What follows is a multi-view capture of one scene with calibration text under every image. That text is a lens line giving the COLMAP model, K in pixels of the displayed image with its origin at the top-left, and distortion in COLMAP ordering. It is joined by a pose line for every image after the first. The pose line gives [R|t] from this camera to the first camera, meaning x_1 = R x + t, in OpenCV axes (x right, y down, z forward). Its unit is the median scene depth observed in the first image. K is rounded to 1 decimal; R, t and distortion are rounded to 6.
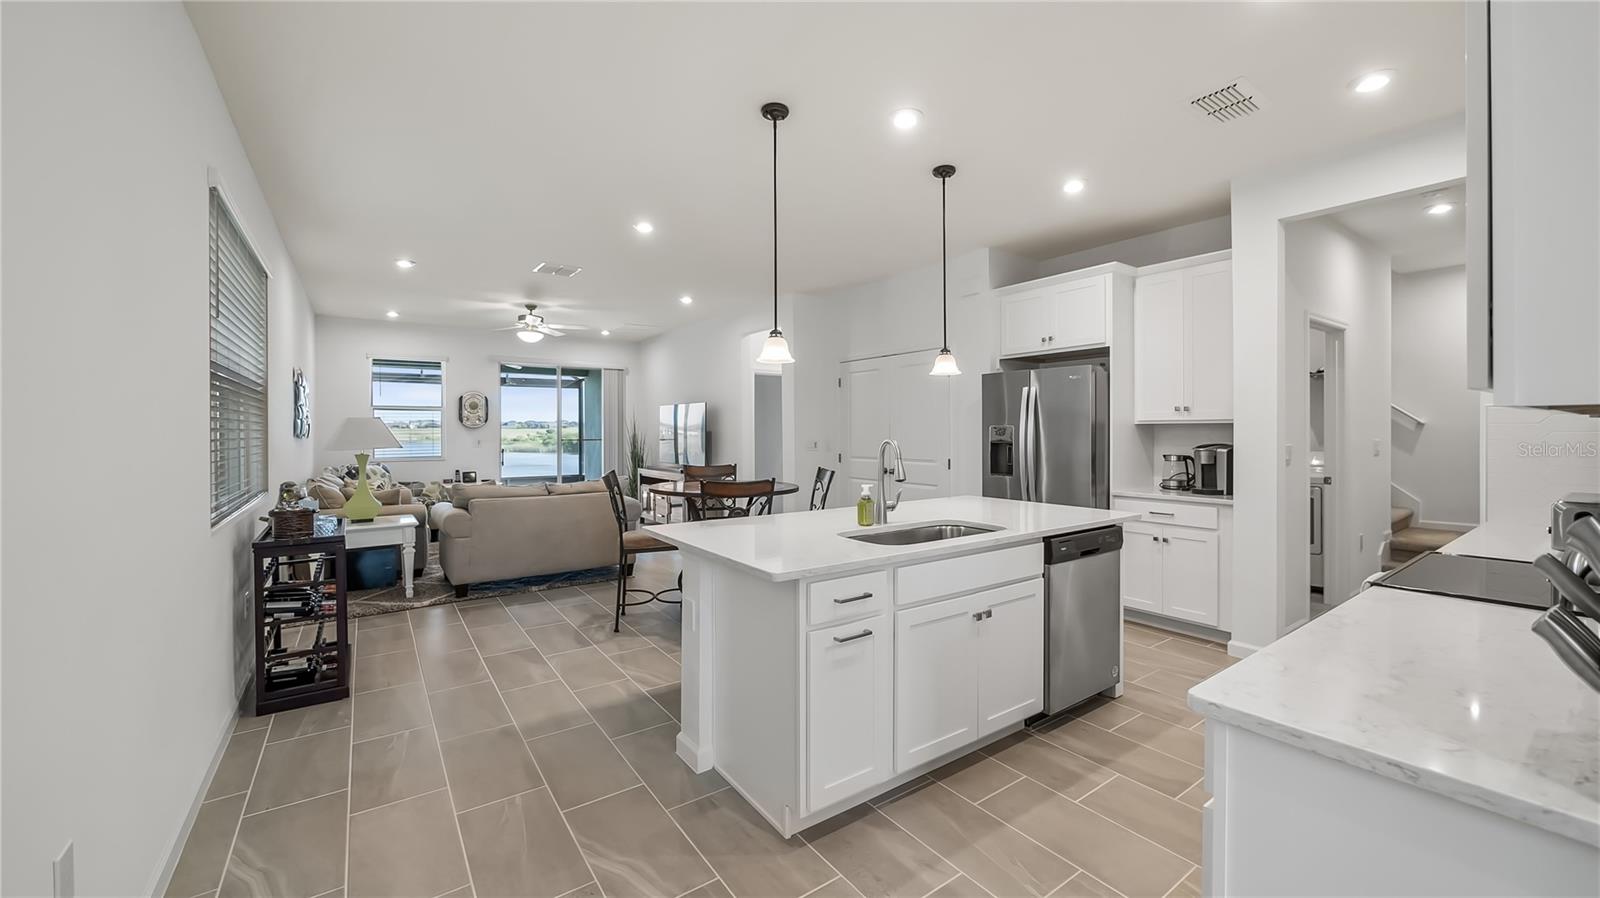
lens RADIAL K [[630.2, 0, 791.3], [0, 630.2, 432.7], [0, 0, 1]] dist [-0.001333, -0.000091]
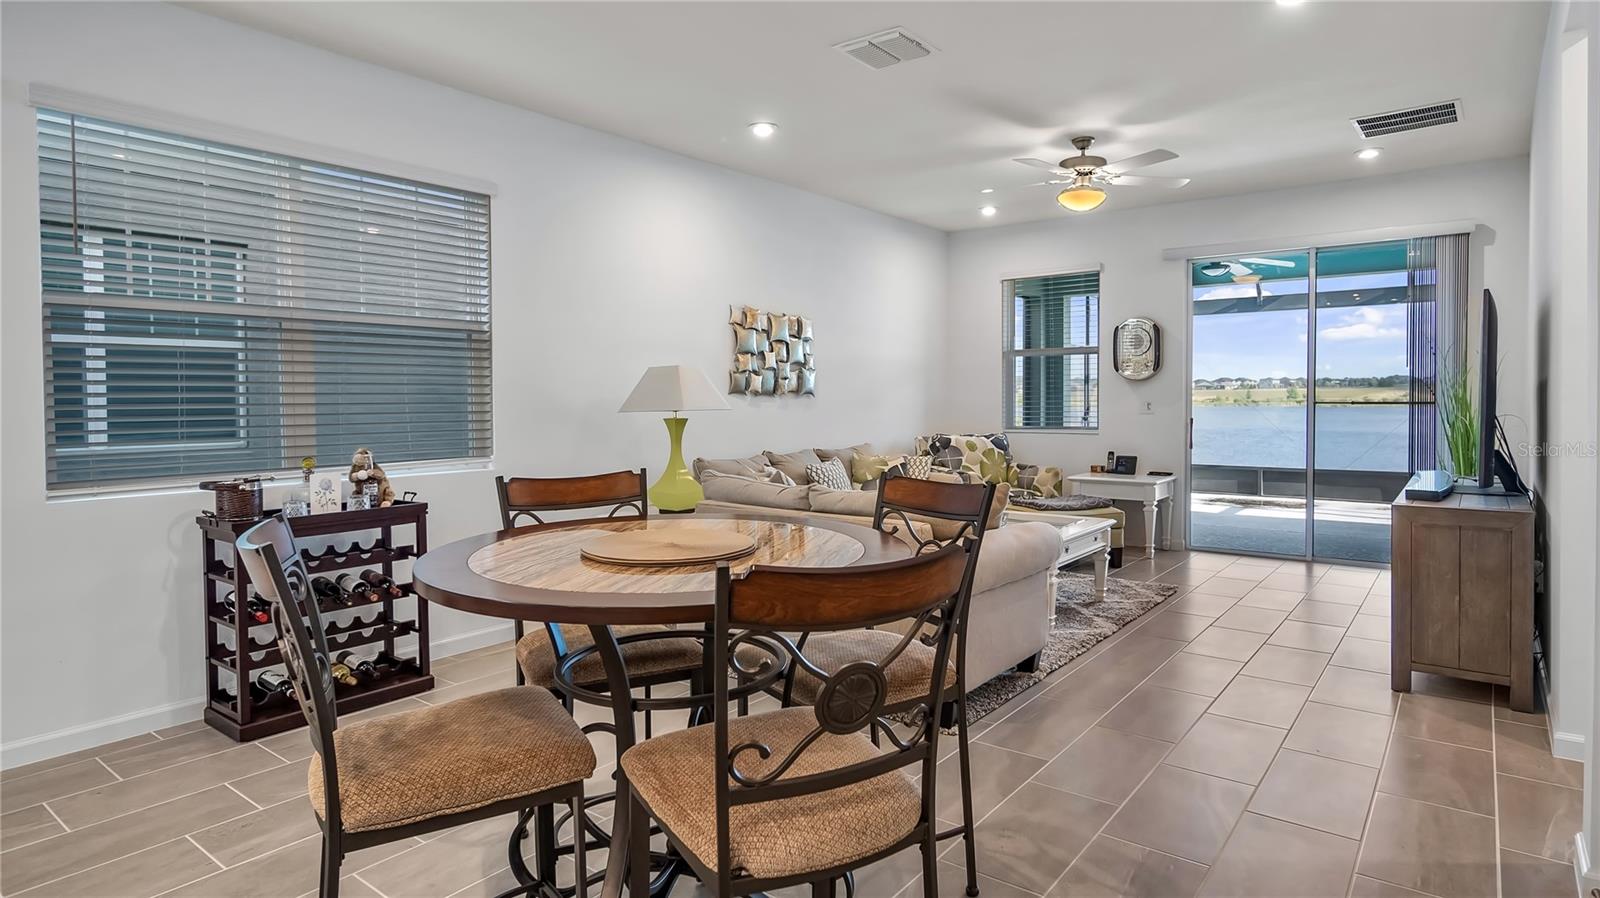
lens RADIAL K [[871.3, 0, 802.8], [0, 871.3, 420.0], [0, 0, 1]] dist [-0.003687, -0.001847]
pose [[0.304928, 0.025960, -0.952022, 0.169228], [0.004706, 0.999575, 0.028764, 0.004236], [0.952364, -0.013251, 0.304676, 0.480595]]
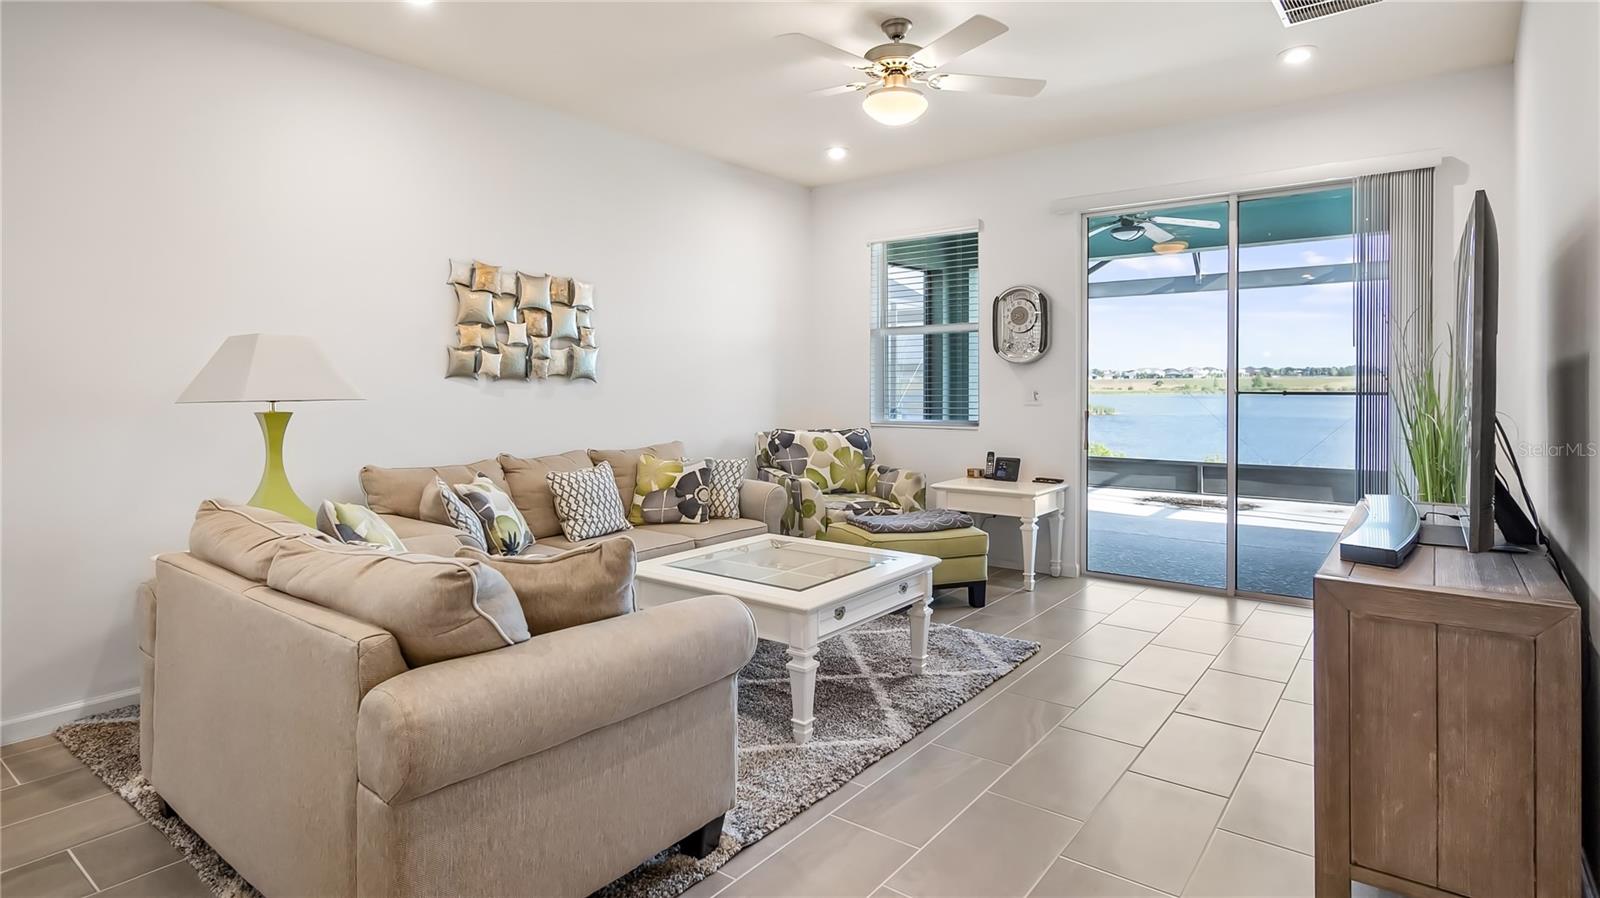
lens RADIAL K [[830.5, 0, 800.2], [0, 830.5, 388.9], [0, 0, 1]] dist [-0.000843, 0.000615]
pose [[0.313938, 0.008562, -0.949405, 0.026134], [0.000039, 0.999959, 0.009031, 0.005465], [0.949443, -0.002872, 0.313925, 0.677306]]
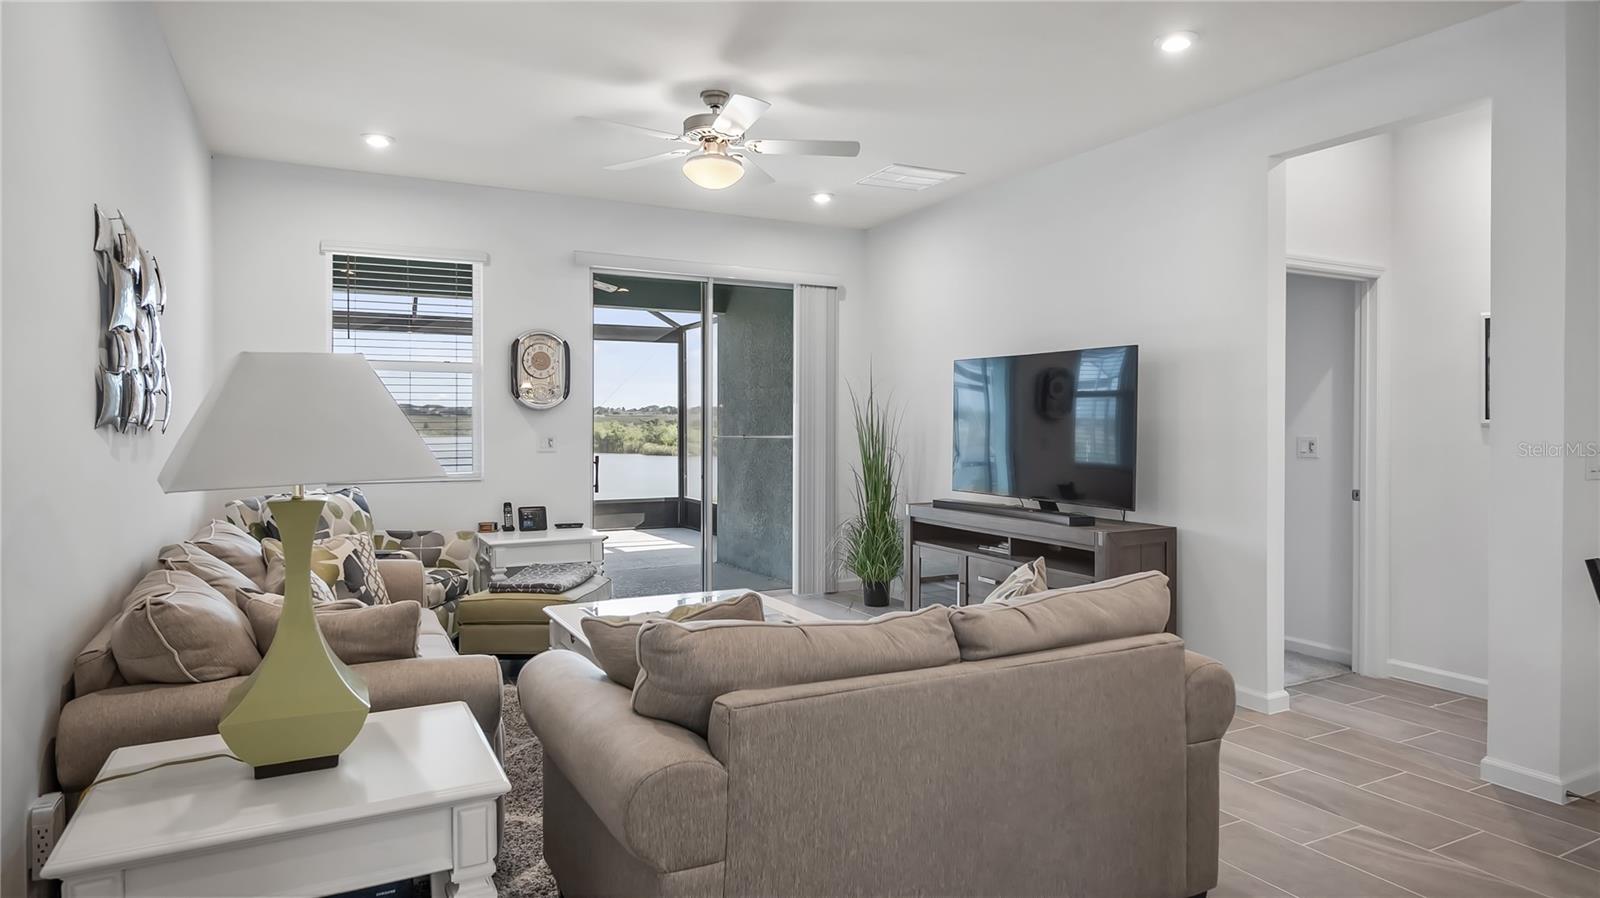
lens RADIAL K [[919.3, 0, 804.6], [0, 919.3, 440.5], [0, 0, 1]] dist [0.003073, 0.000552]
pose [[0.993931, 0.008217, -0.109694, -0.250043], [-0.006259, 0.999815, 0.018179, 0.000968], [0.109823, -0.017382, 0.993799, 0.373162]]
